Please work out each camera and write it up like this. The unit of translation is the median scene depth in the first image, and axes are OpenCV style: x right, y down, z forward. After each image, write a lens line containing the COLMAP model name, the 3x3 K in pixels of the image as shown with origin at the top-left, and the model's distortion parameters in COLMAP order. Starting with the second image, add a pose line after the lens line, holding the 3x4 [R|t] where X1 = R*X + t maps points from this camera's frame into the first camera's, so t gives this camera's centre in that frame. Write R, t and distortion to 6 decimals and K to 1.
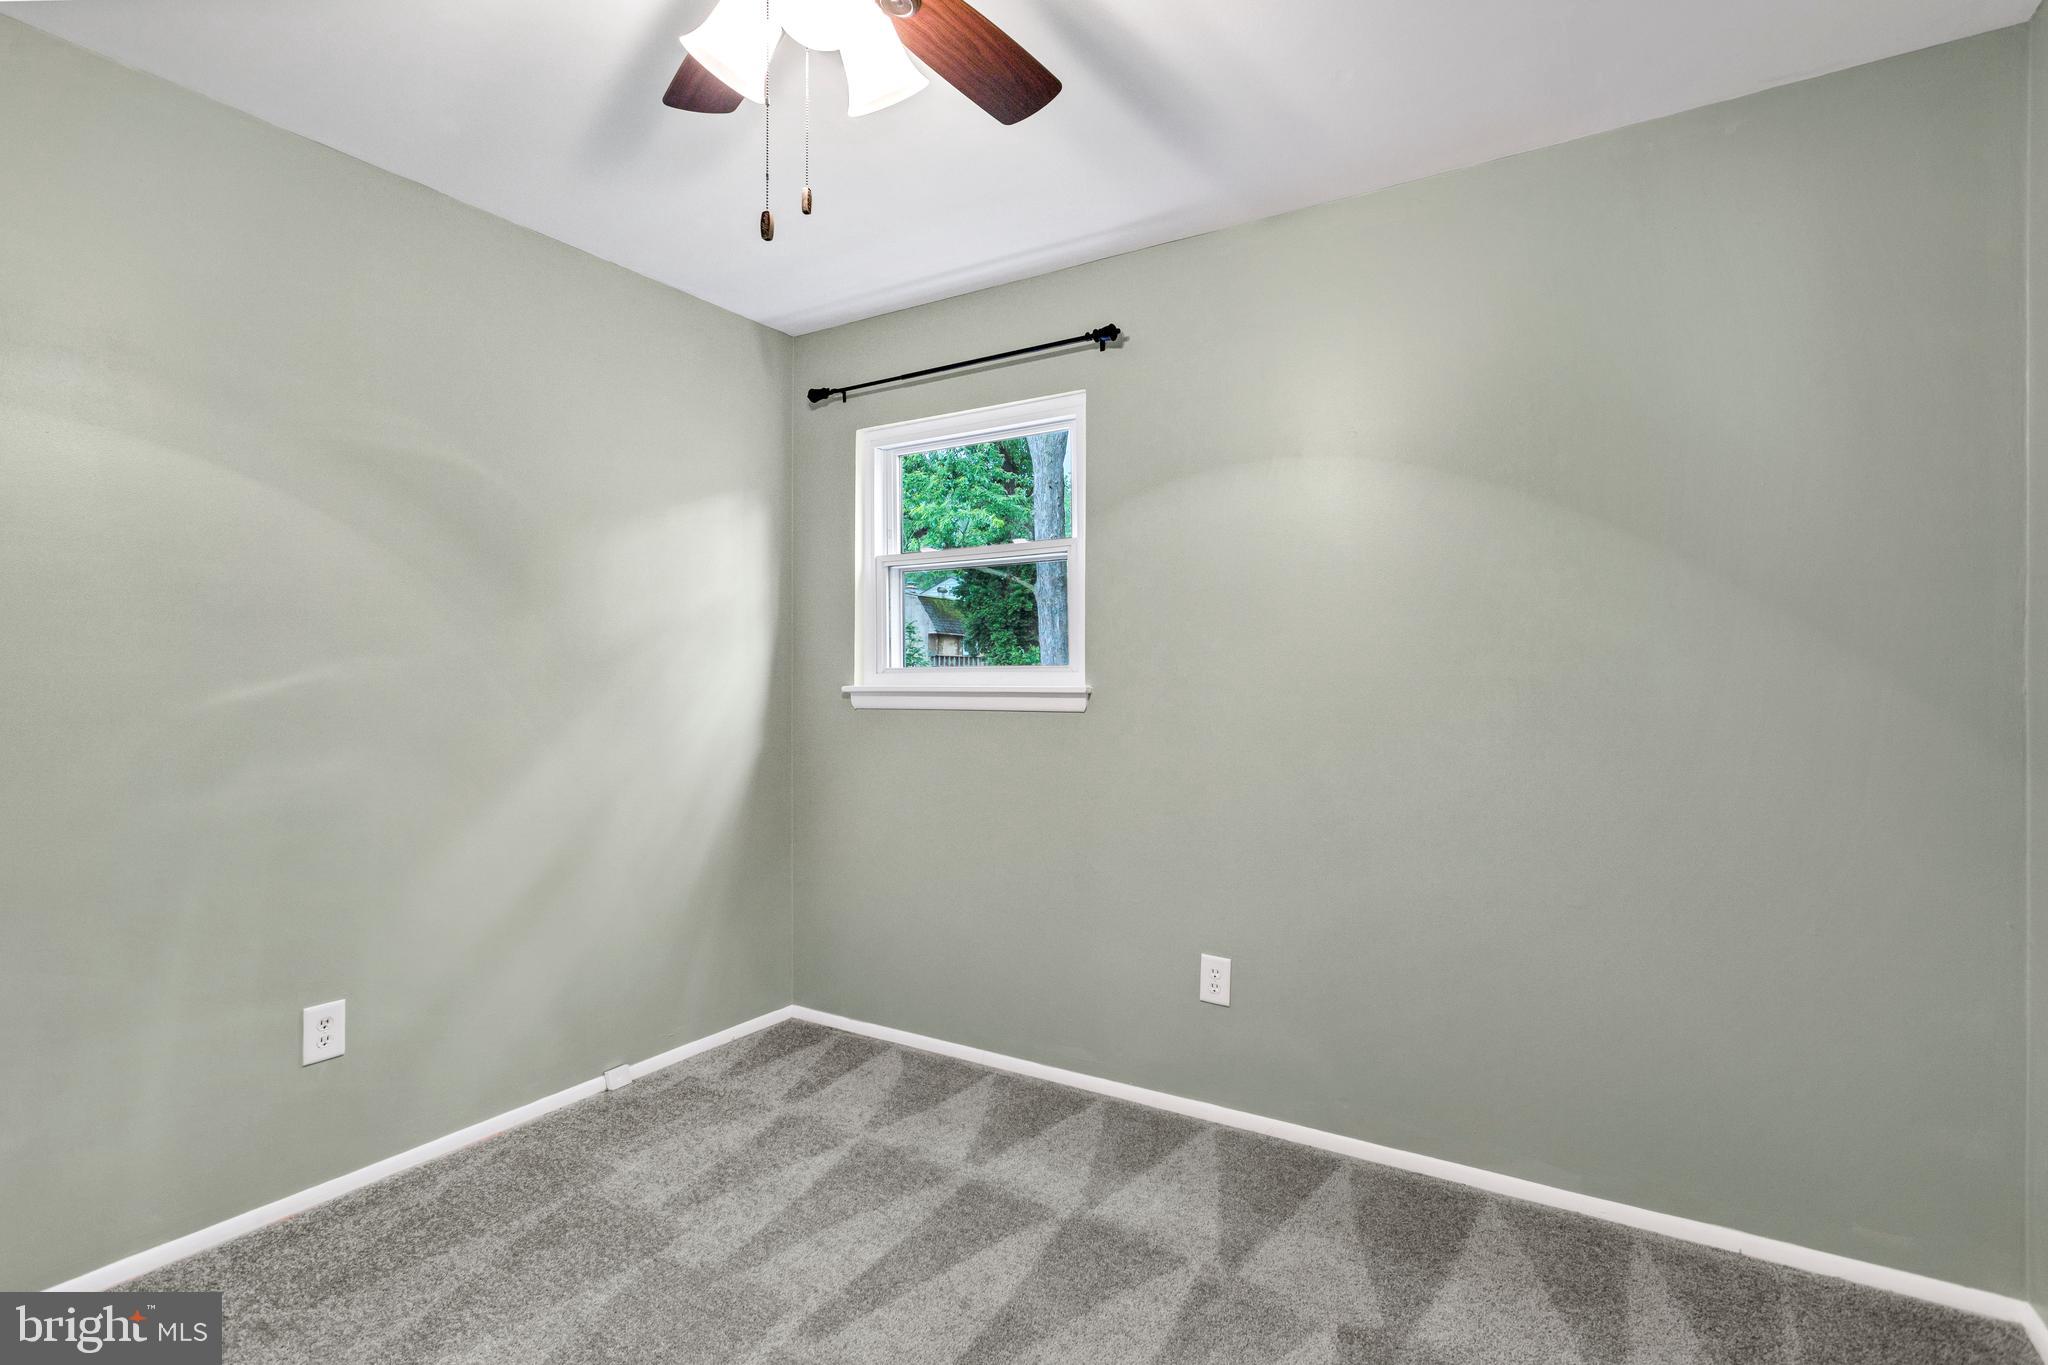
lens RADIAL K [[966.3, 0, 1014.4], [0, 966.3, 684.9], [0, 0, 1]] dist [0.002652, 0.001214]
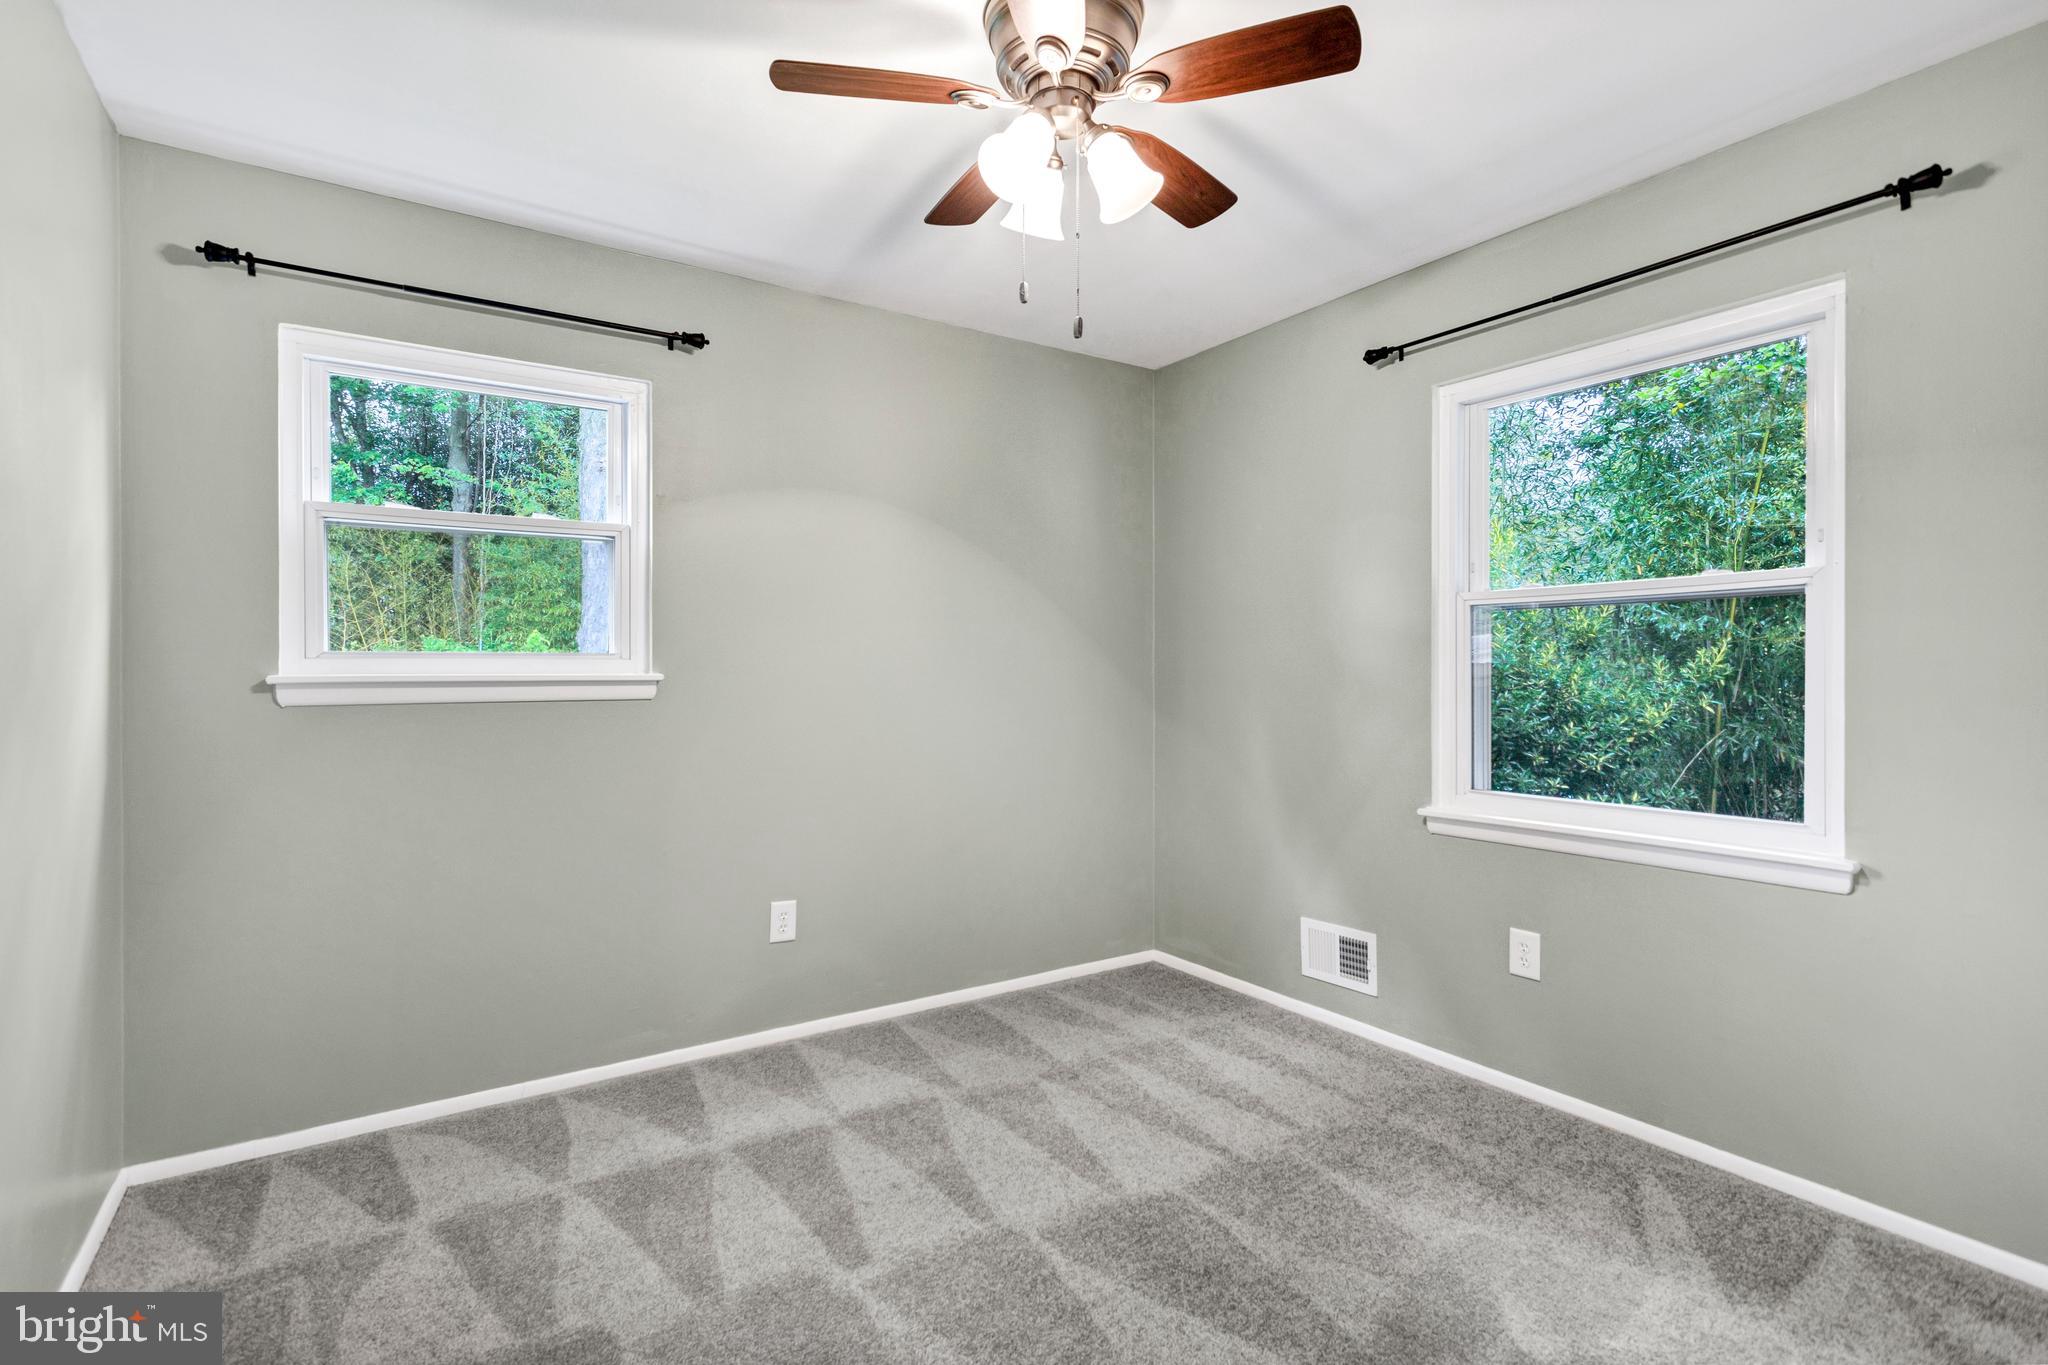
lens RADIAL K [[962.1, 0, 1021.5], [0, 962.1, 664.6], [0, 0, 1]] dist [0.002858, 0.000913]
pose [[0.426698, 0.000179, 0.904394, -0.732515], [0.001354, 0.999999, -0.000837, -0.007130], [-0.904393, 0.001582, 0.426697, 0.234294]]
